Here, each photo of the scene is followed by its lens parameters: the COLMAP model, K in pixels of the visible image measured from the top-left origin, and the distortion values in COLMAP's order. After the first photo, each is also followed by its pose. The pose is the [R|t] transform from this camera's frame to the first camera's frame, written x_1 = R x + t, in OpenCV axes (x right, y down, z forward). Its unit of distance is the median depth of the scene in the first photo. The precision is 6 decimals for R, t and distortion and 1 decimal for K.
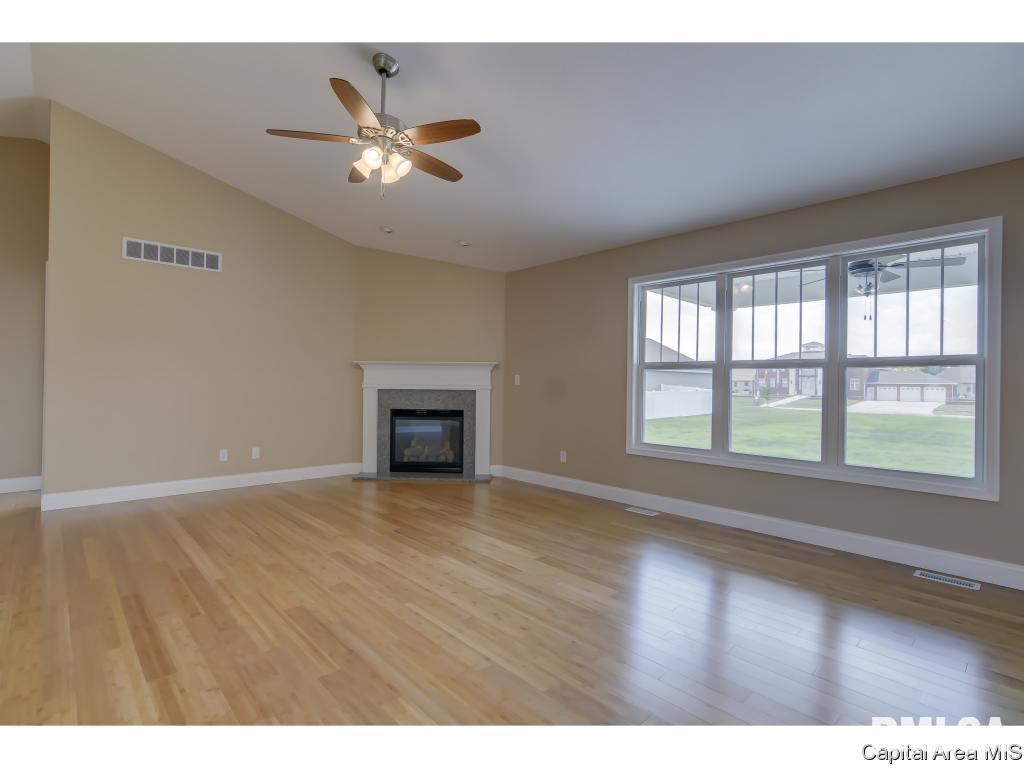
lens RADIAL K [[493.5, 0, 506.0], [0, 493.5, 375.9], [0, 0, 1]] dist [-0.015537, 0.004629]
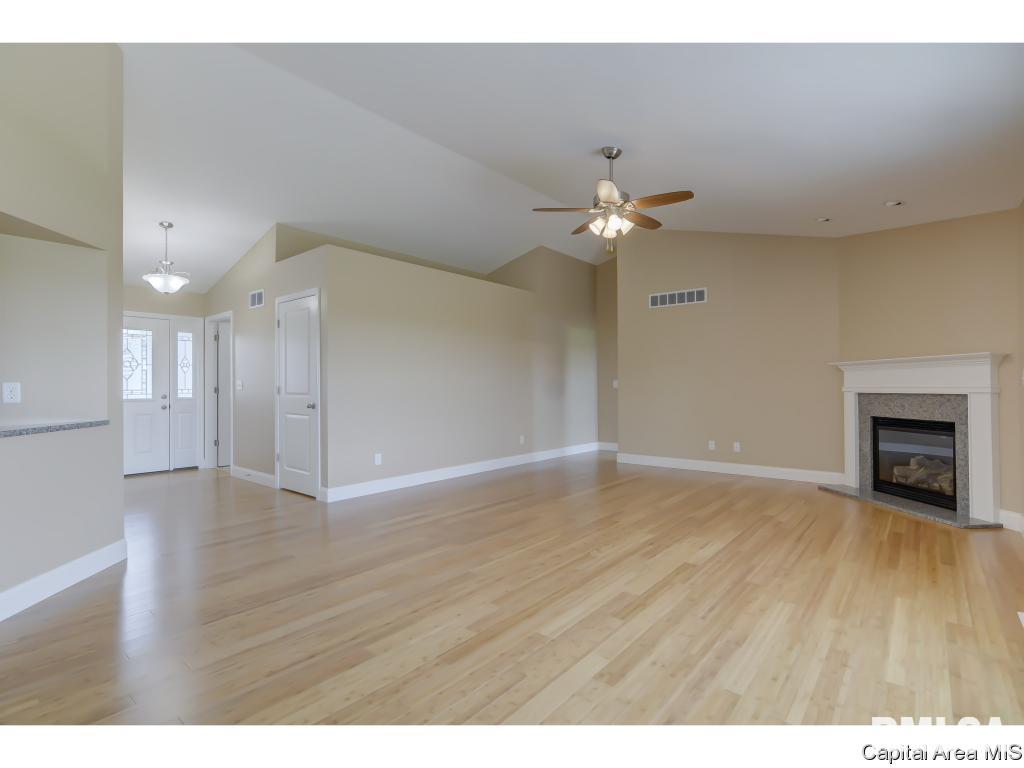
lens RADIAL K [[493.5, 0, 515.1], [0, 493.5, 379.5], [0, 0, 1]] dist [-0.015537, 0.004629]
pose [[0.129760, -0.030237, -0.991084, 0.610449], [0.023495, 0.999348, -0.027413, 0.014217], [0.991267, -0.019728, 0.130386, 0.326667]]
